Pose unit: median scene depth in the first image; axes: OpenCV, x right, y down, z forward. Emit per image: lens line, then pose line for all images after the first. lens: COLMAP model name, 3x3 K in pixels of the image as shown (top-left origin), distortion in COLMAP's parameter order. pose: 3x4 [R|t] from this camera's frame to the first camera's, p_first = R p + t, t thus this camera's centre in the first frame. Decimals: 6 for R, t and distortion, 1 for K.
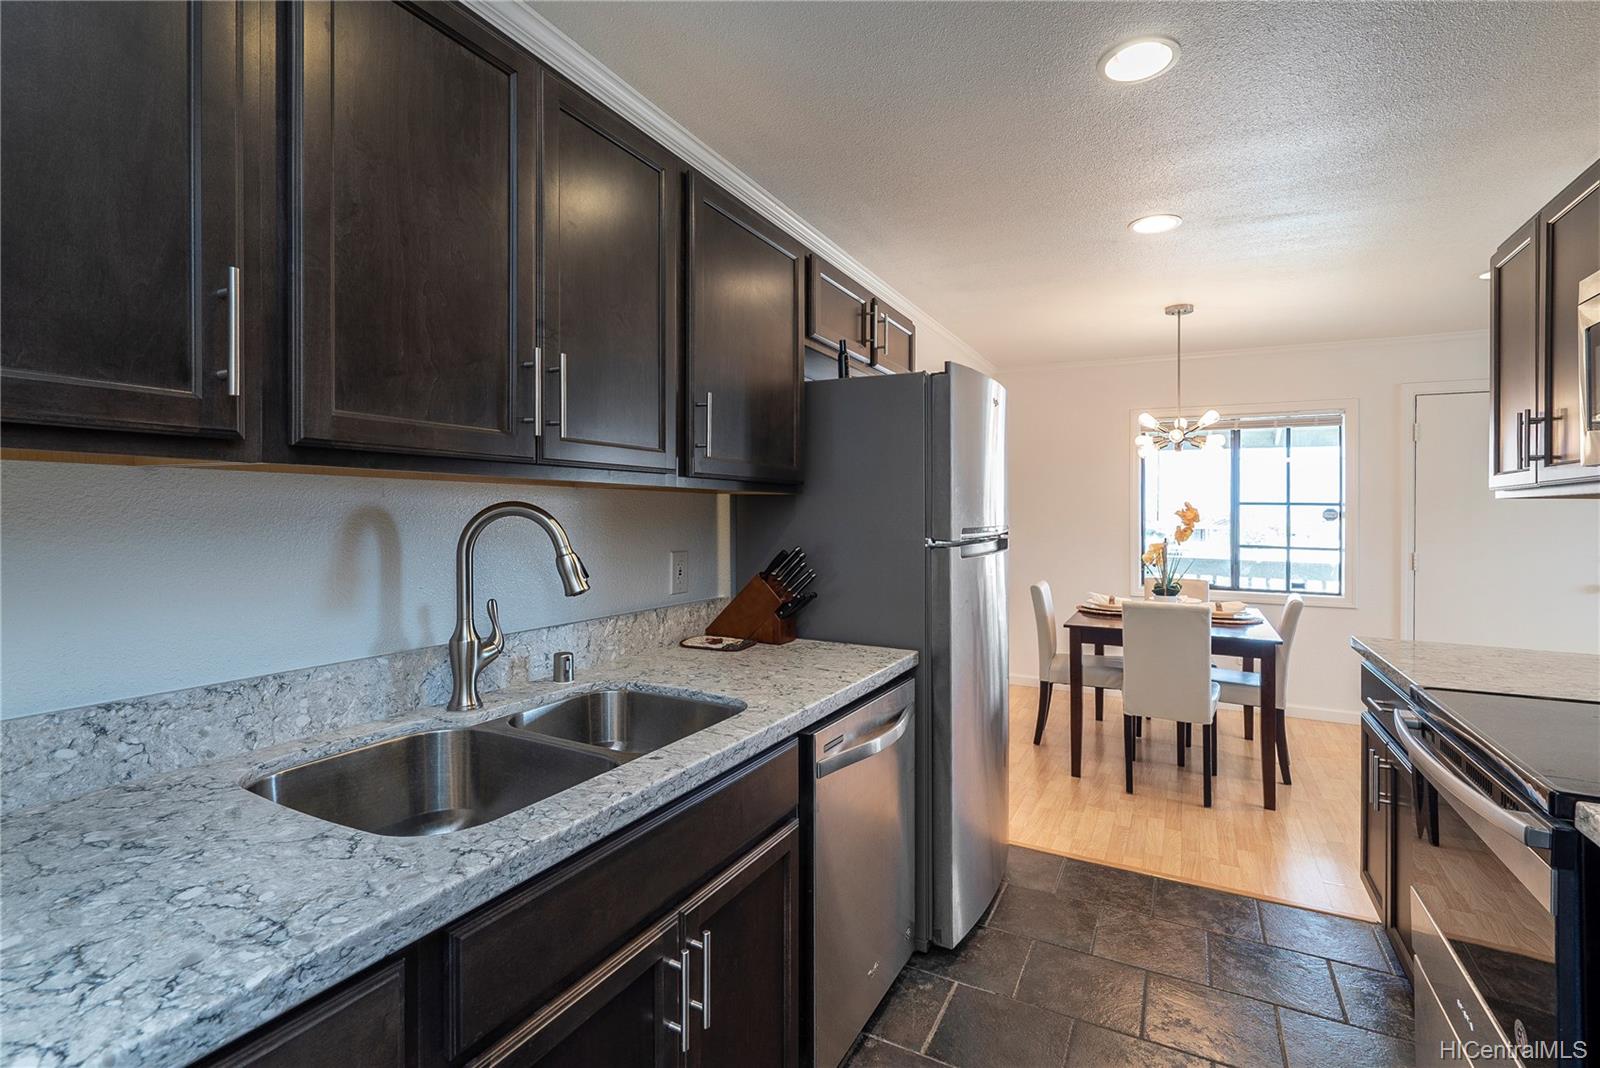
lens RADIAL K [[746.6, 0, 819.0], [0, 746.6, 512.9], [0, 0, 1]] dist [0.000050, 0.000339]
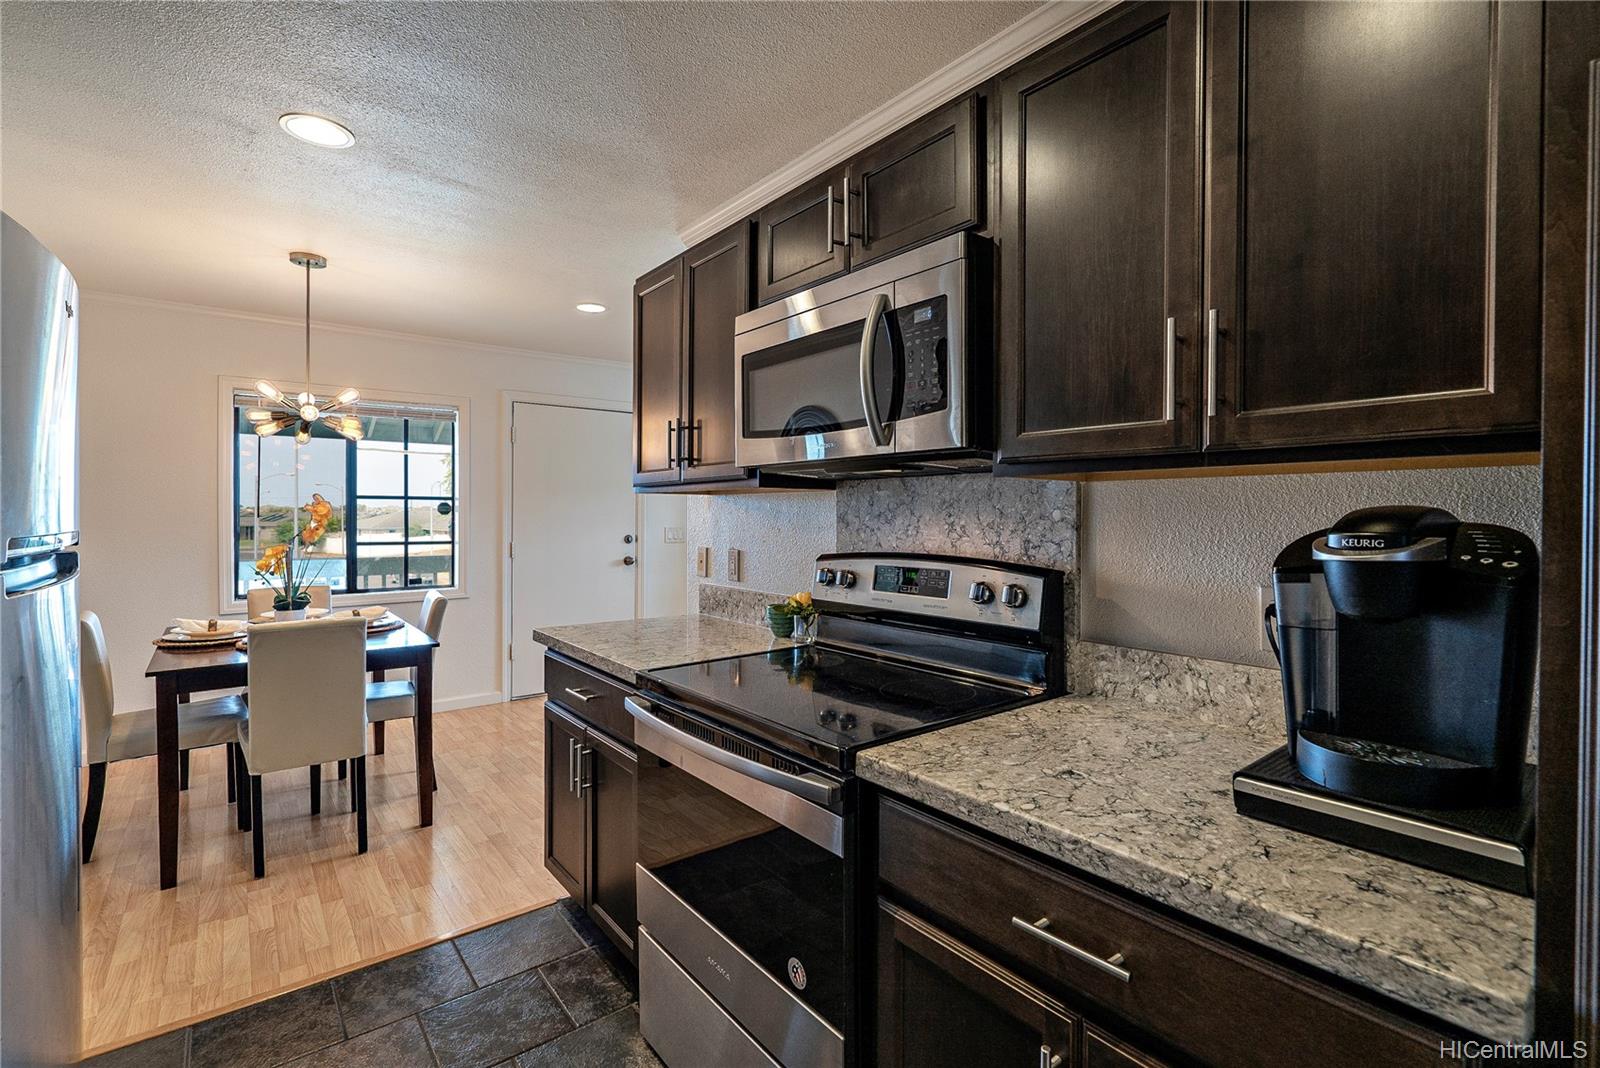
lens RADIAL K [[736.7, 0, 801.4], [0, 736.7, 510.5], [0, 0, 1]] dist [-0.001089, 0.000217]
pose [[0.434210, -0.009027, 0.900766, -0.025140], [0.006142, 0.999956, 0.007060, 0.001419], [-0.900791, 0.002467, 0.434247, 0.297597]]
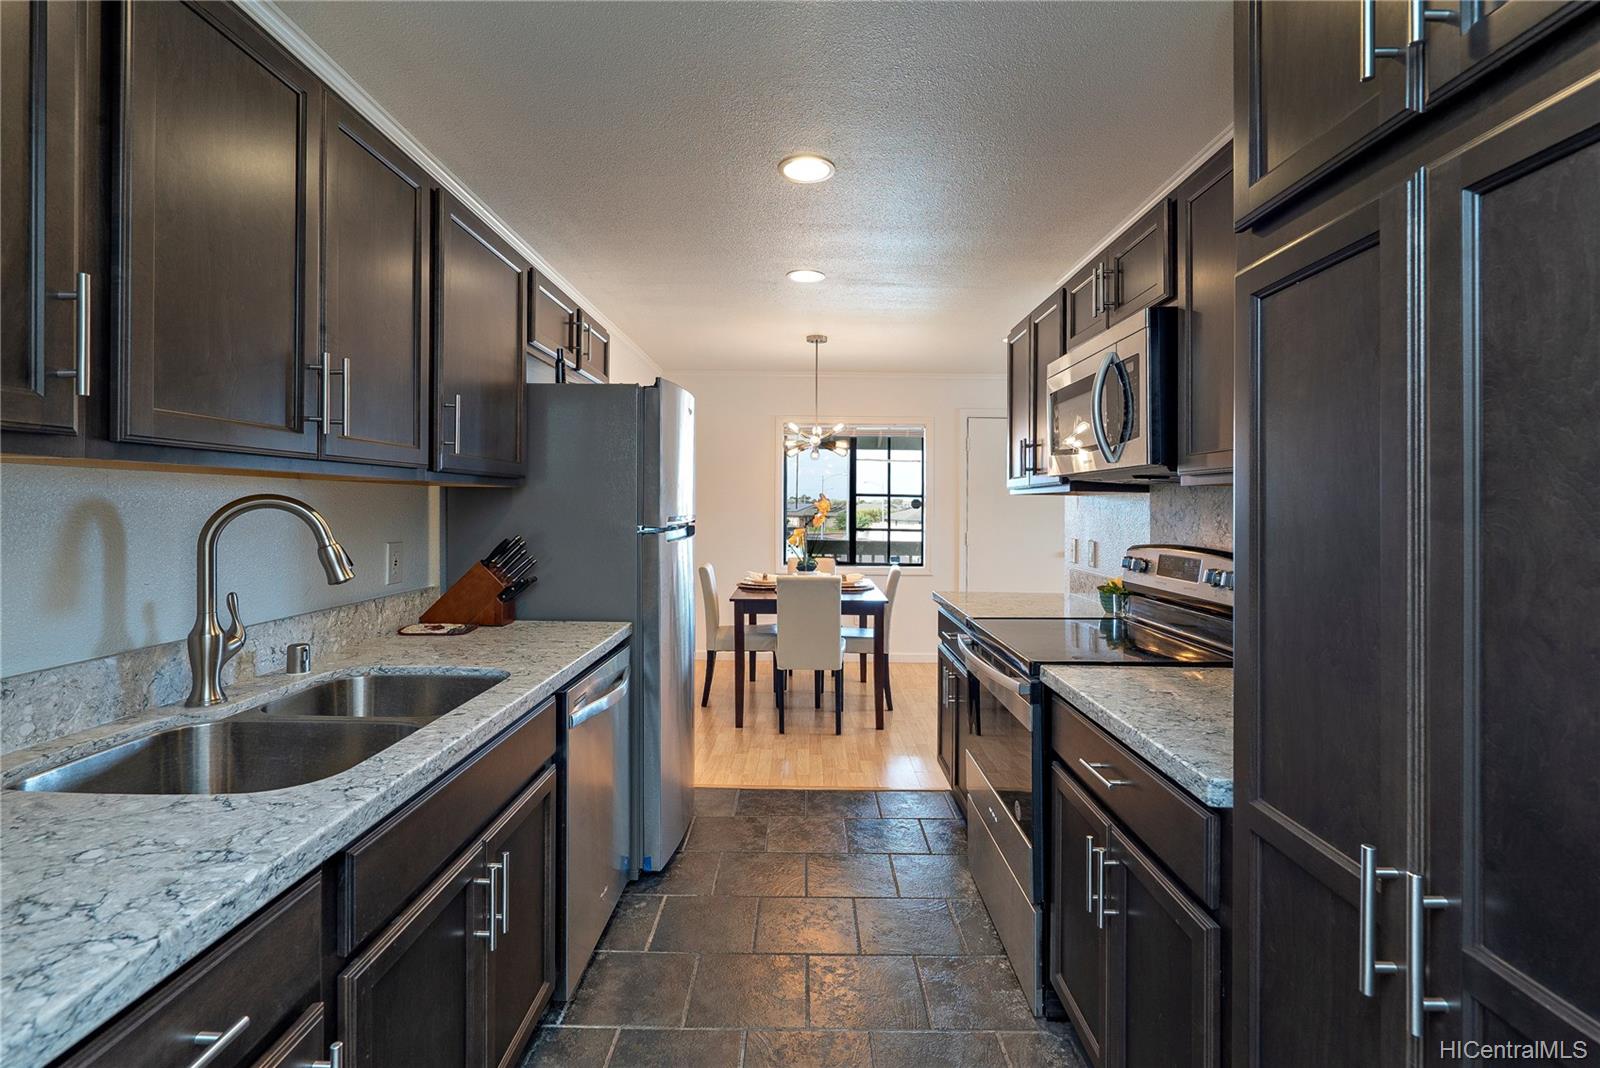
lens RADIAL K [[739.5, 0, 835.9], [0, 739.5, 498.3], [0, 0, 1]] dist [-0.001528, 0.000137]
pose [[0.878034, 0.003278, 0.478588, -0.140399], [-0.001128, 0.999988, -0.004780, -0.004075], [-0.478597, 0.003657, 0.878027, -0.169384]]
